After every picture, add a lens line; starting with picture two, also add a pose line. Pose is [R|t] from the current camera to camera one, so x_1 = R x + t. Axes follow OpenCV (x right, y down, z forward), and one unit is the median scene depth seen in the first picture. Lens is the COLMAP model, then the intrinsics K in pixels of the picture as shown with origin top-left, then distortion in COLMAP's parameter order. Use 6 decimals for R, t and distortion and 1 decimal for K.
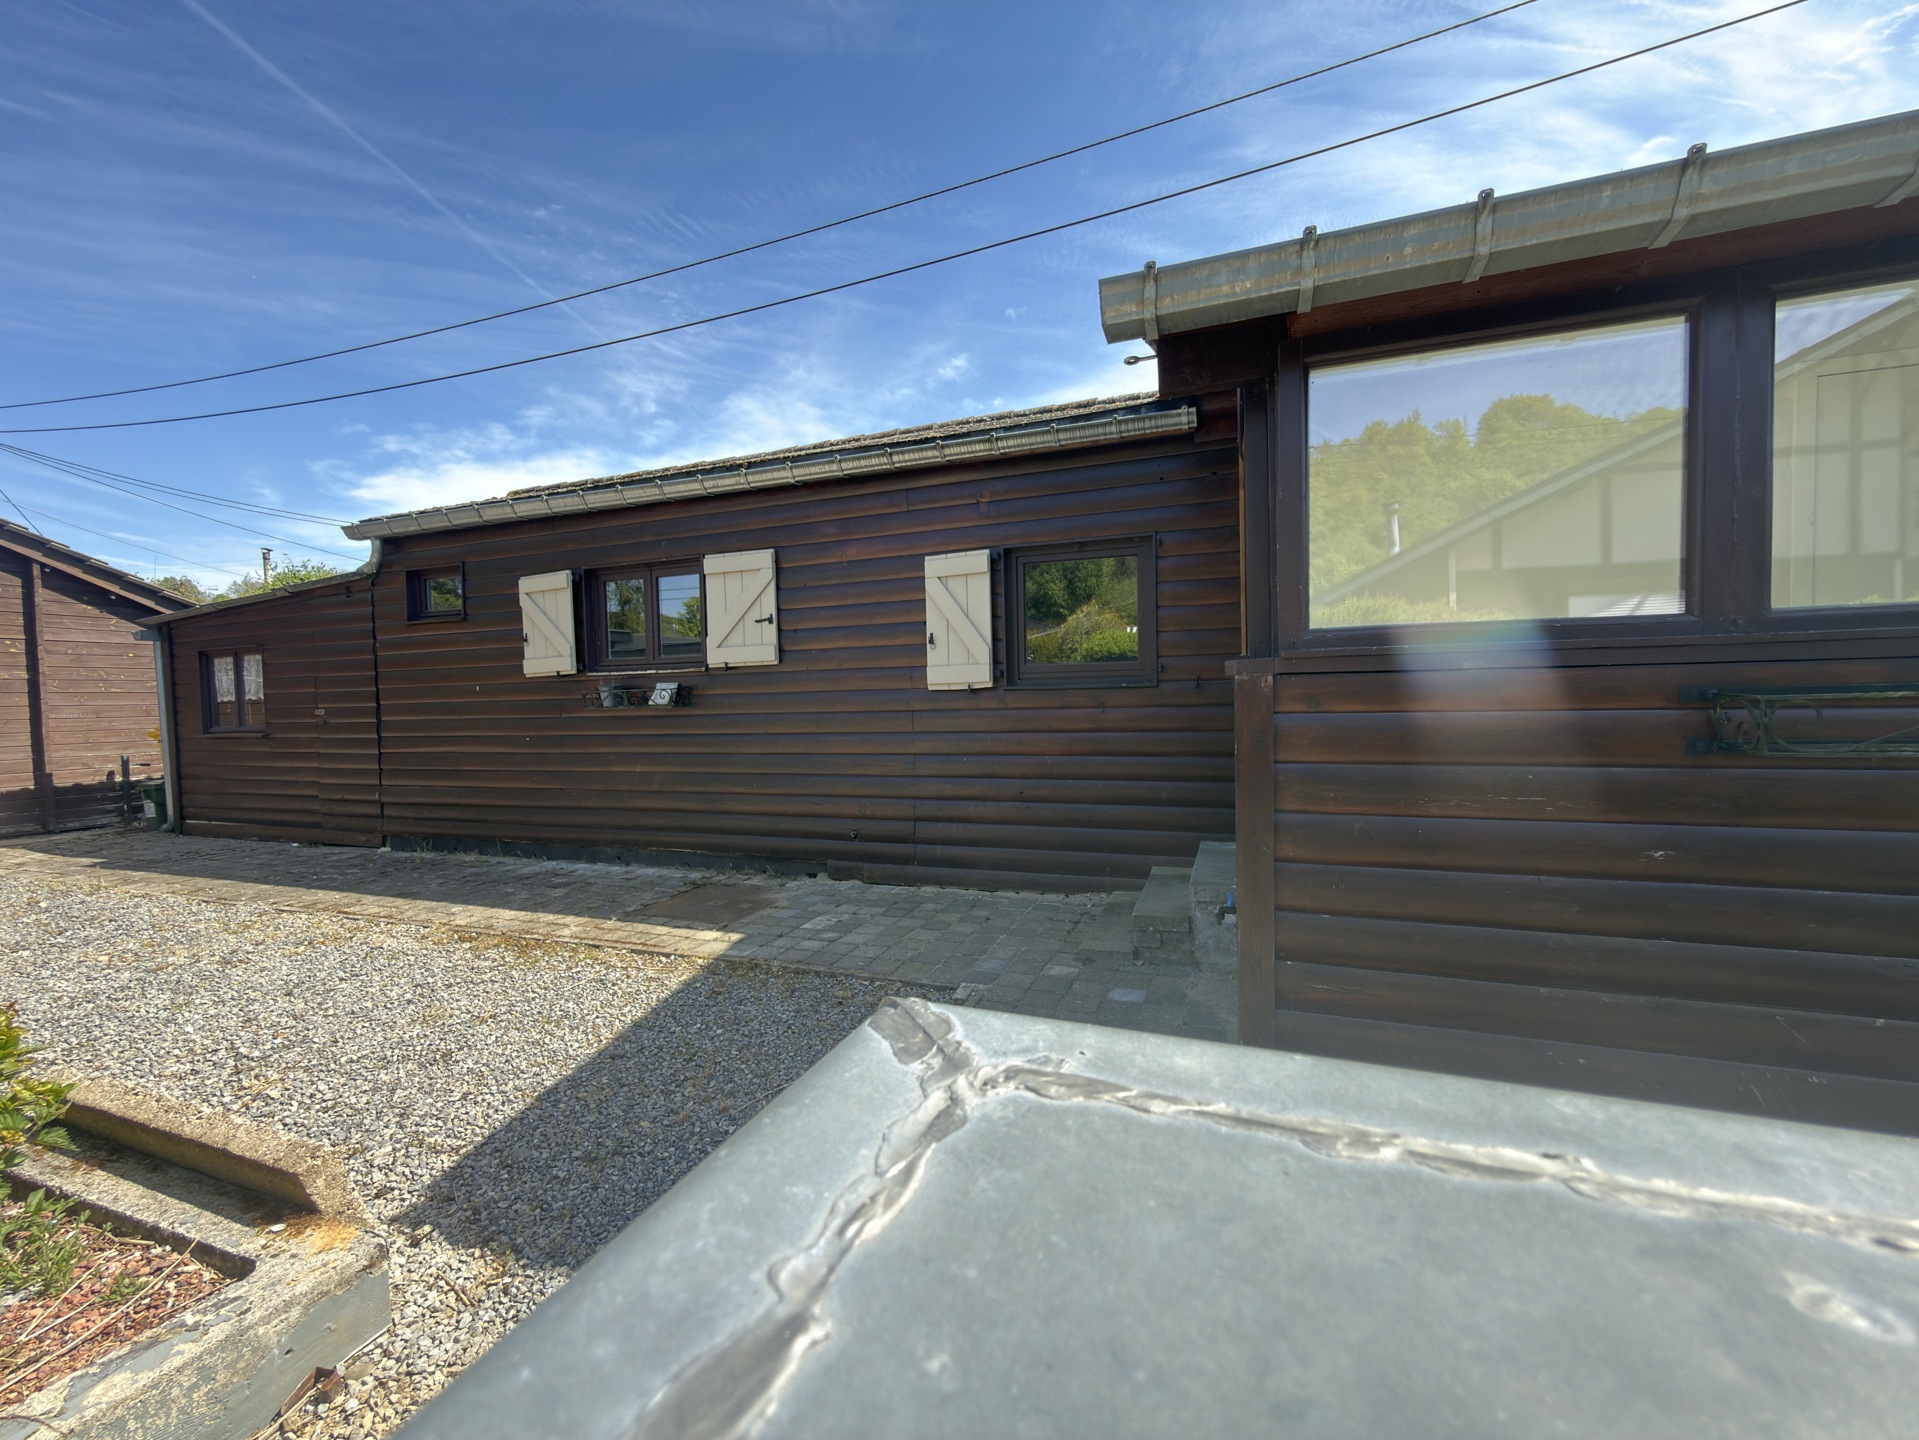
lens RADIAL K [[775.2, 0, 978.6], [0, 775.2, 749.9], [0, 0, 1]] dist [0.000077, 0.000303]
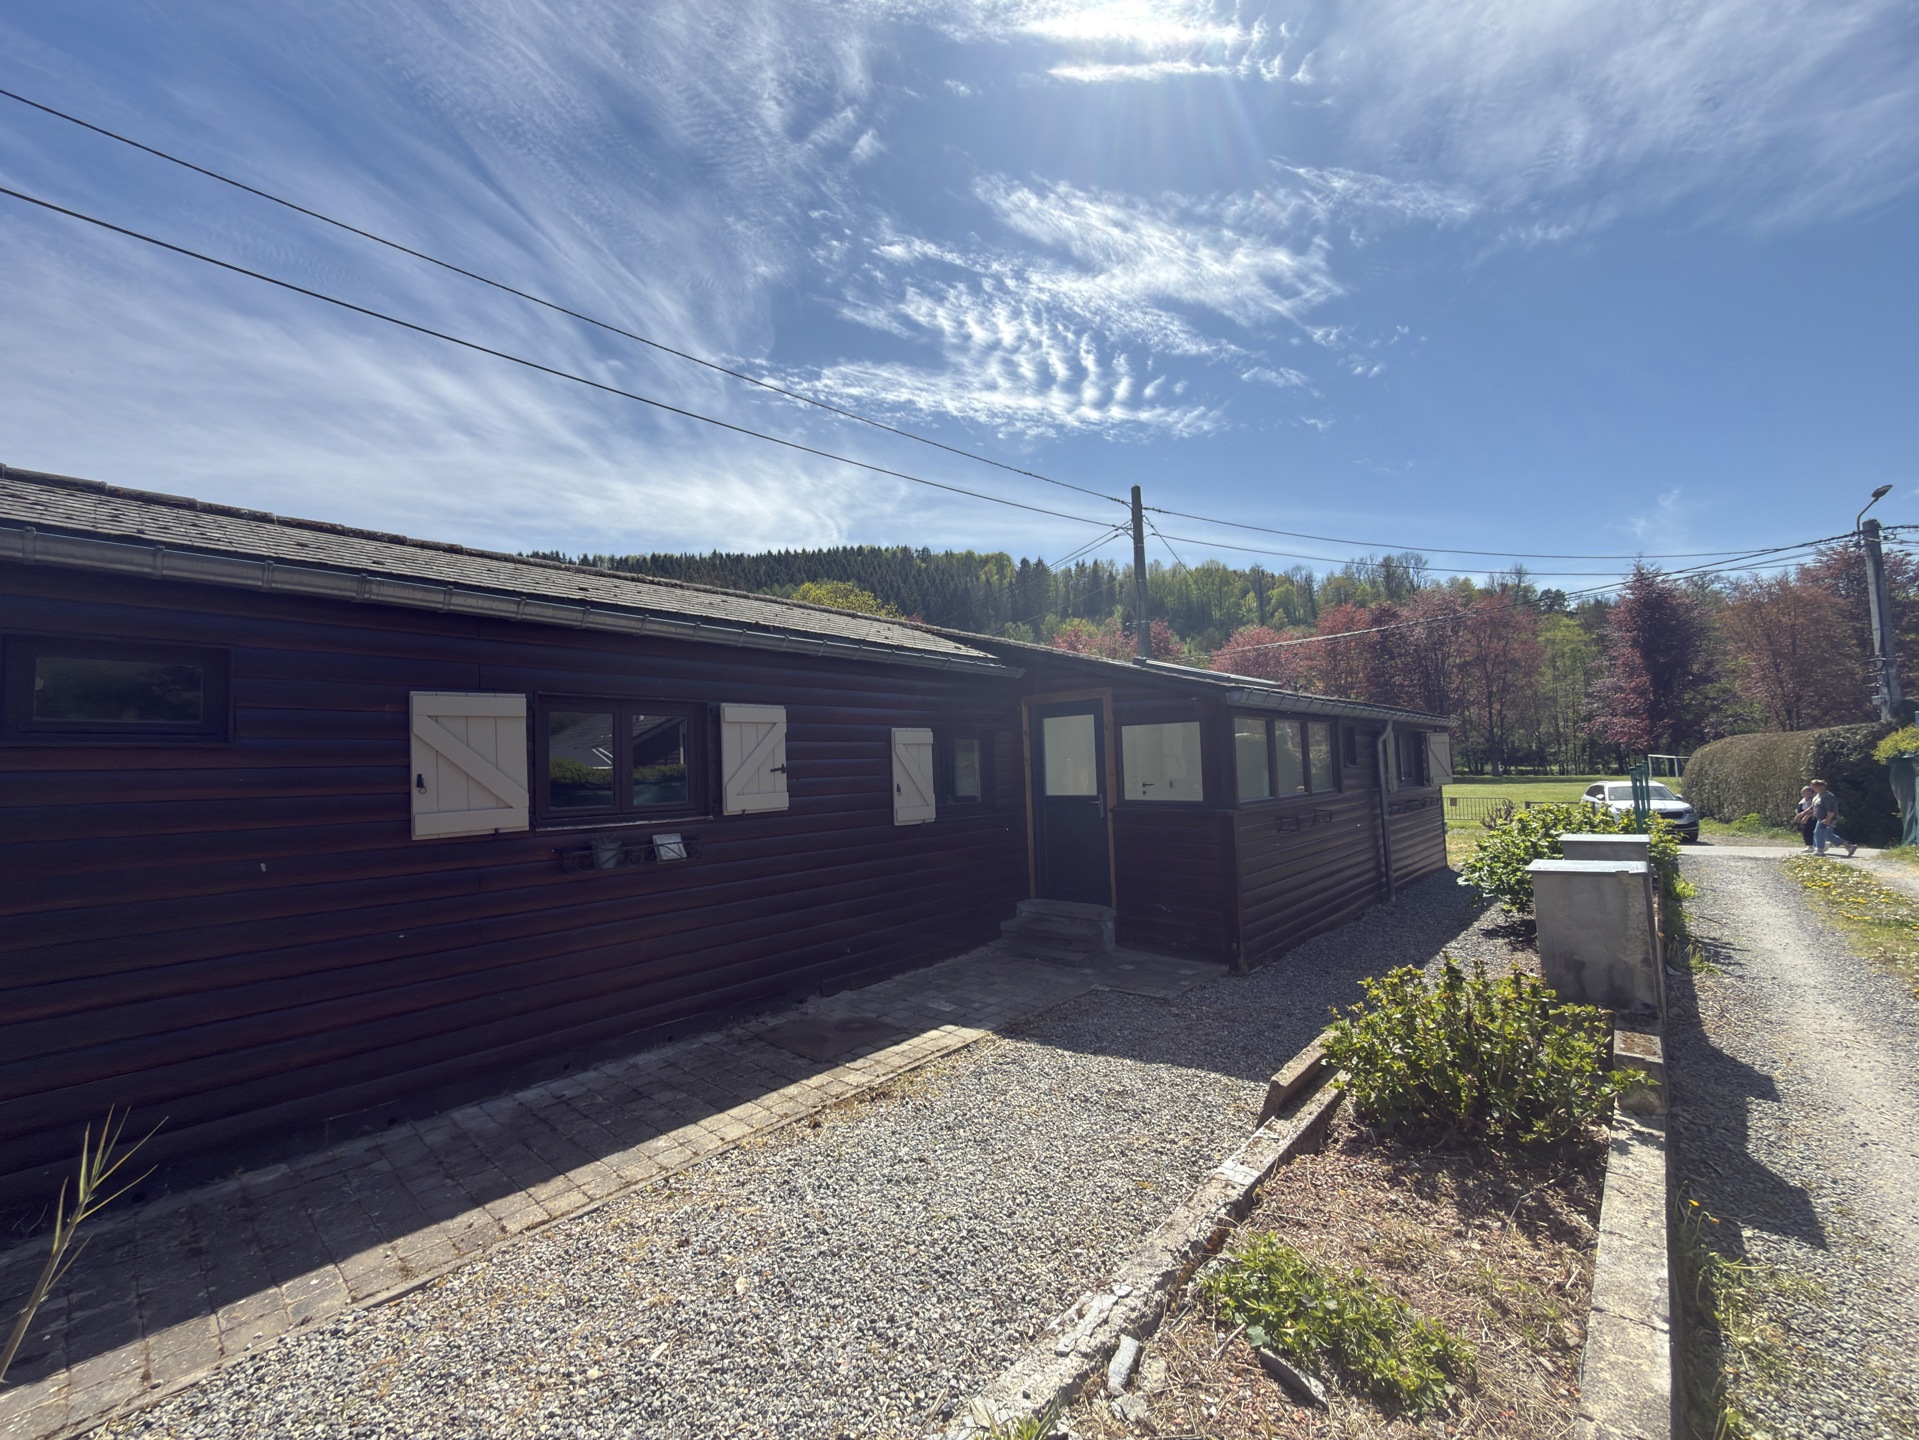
lens RADIAL K [[767.0, 0, 965.3], [0, 767.0, 782.0], [0, 0, 1]] dist [0.000188, 0.000046]
pose [[0.359316, 0.000081, 0.933216, -1.175519], [0.087392, 0.995603, -0.033735, -0.092407], [-0.929115, 0.093678, 0.357728, 0.381852]]
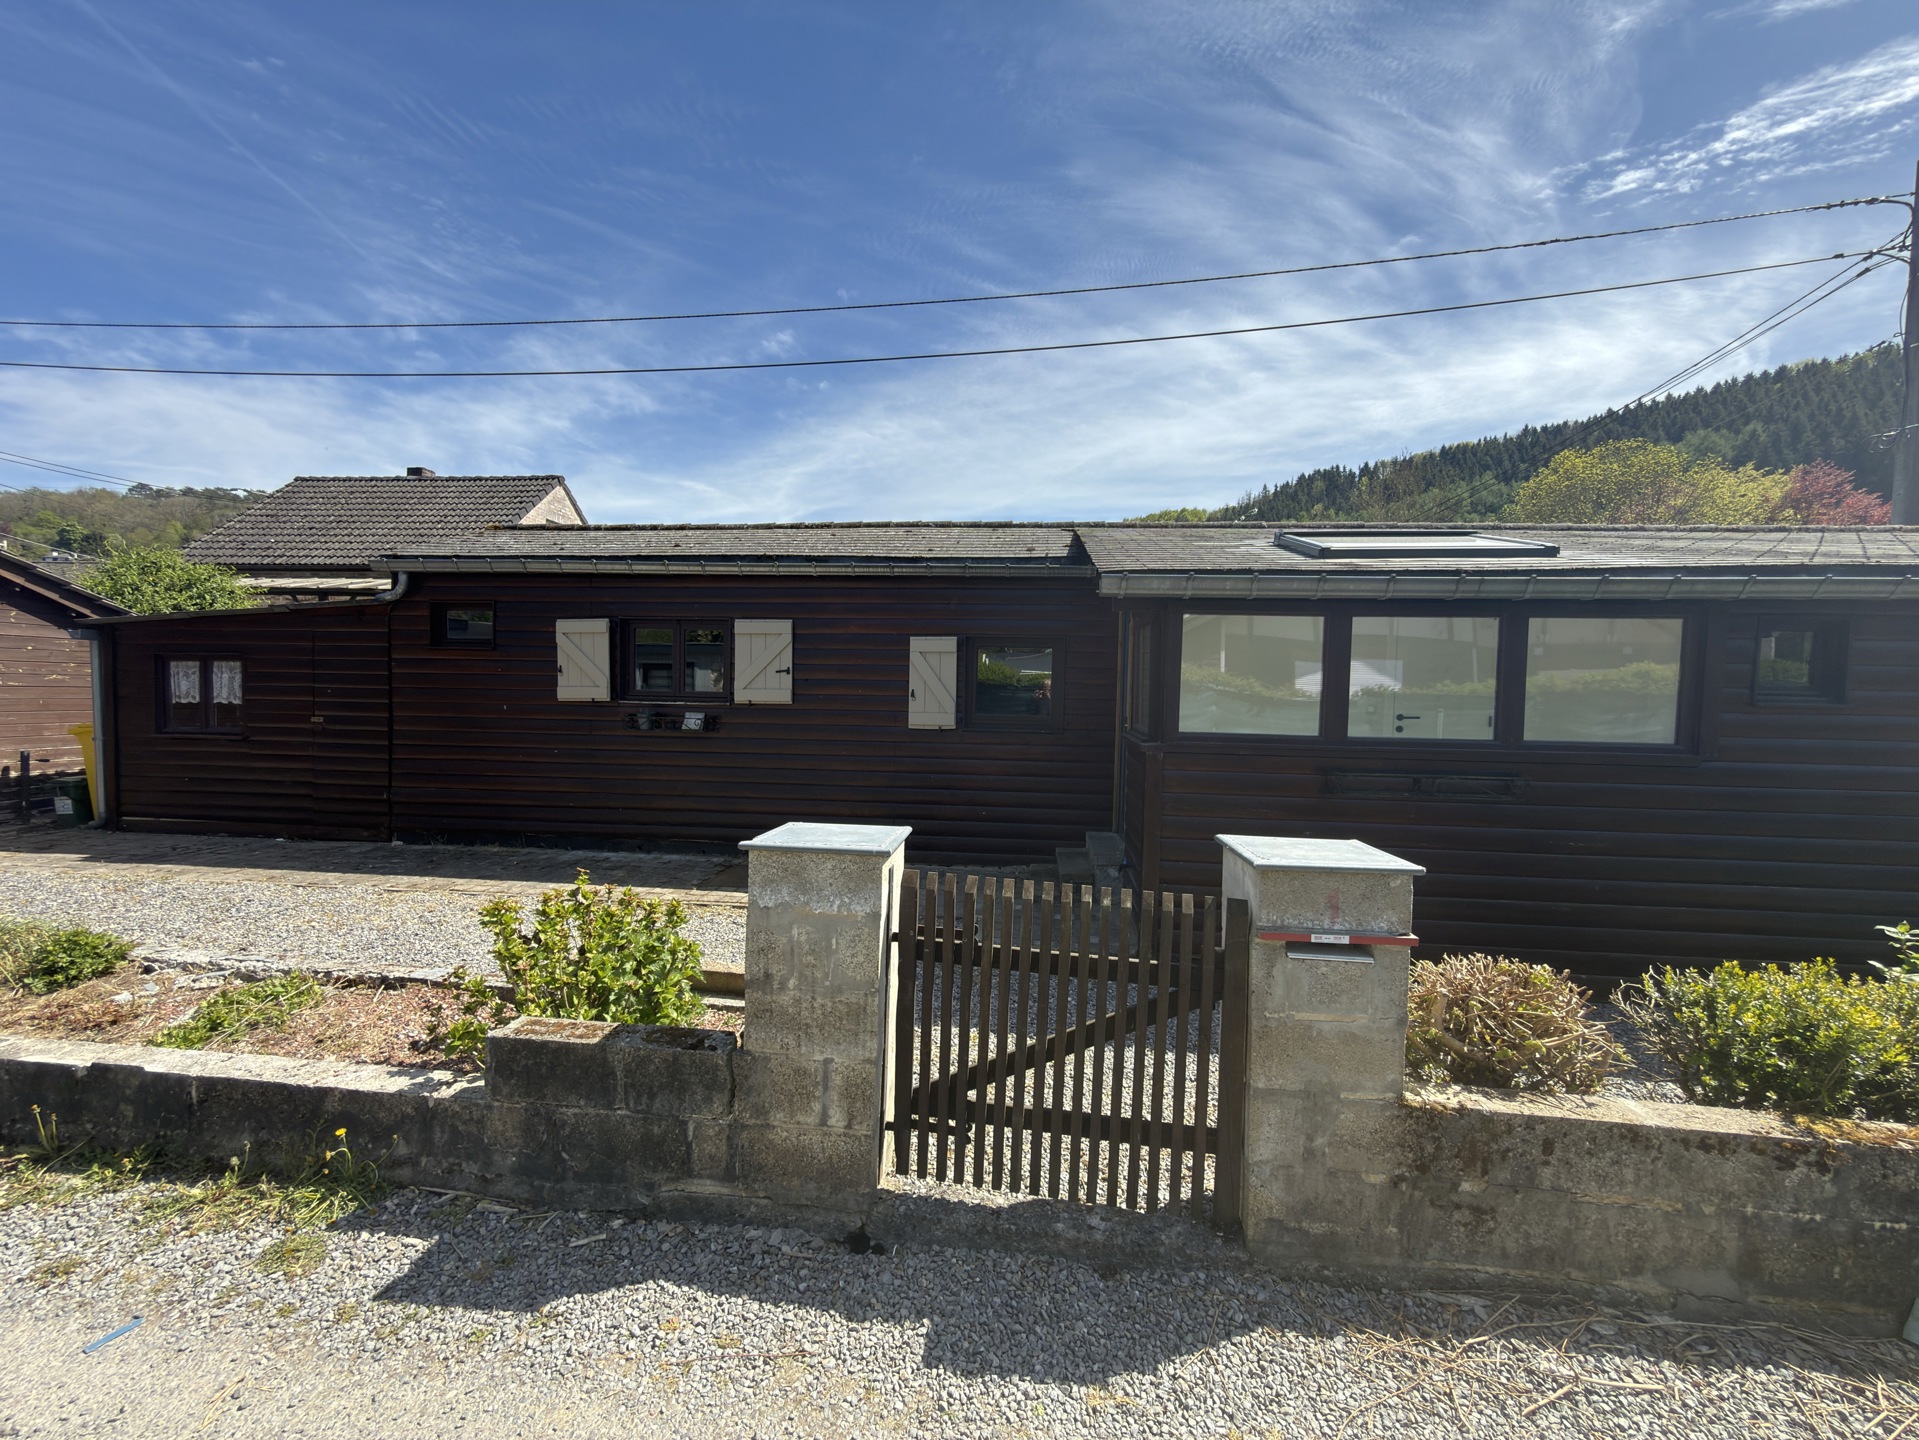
lens RADIAL K [[764.1, 0, 999.0], [0, 764.1, 775.8], [0, 0, 1]] dist [0.000551, -0.000866]
pose [[0.967338, 0.014334, 0.253084, -0.246892], [-0.024174, 0.999066, 0.035811, -0.041236], [-0.252334, -0.040760, 0.966781, -0.399531]]
